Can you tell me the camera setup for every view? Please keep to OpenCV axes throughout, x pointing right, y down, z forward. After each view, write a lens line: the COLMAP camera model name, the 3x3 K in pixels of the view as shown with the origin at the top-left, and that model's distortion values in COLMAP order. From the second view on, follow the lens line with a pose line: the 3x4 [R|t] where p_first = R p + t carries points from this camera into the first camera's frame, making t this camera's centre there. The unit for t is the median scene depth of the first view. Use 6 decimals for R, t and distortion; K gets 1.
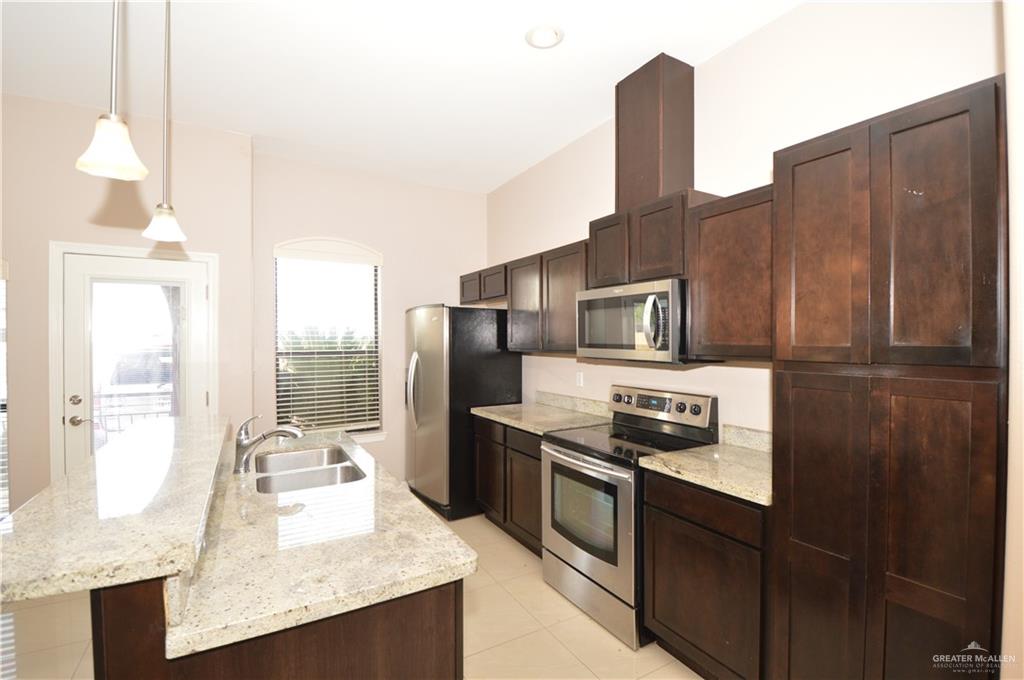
lens RADIAL K [[458.8, 0, 512.0], [0, 458.8, 340.0], [0, 0, 1]] dist [-0.000808, -0.000093]
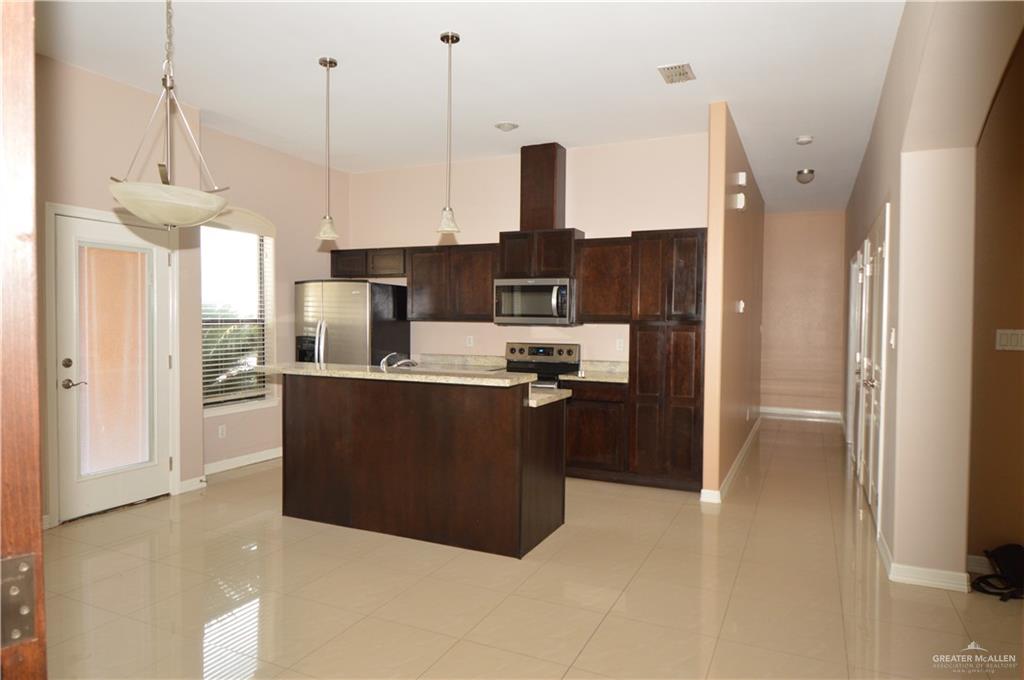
lens RADIAL K [[642.3, 0, 512.0], [0, 642.3, 340.0], [0, 0, 1]] dist [0.000696, 0.000272]
pose [[0.814697, -0.007897, 0.579833, -1.052251], [-0.011210, 0.999506, 0.029363, 0.031129], [-0.579778, -0.030422, 0.814206, -0.759556]]
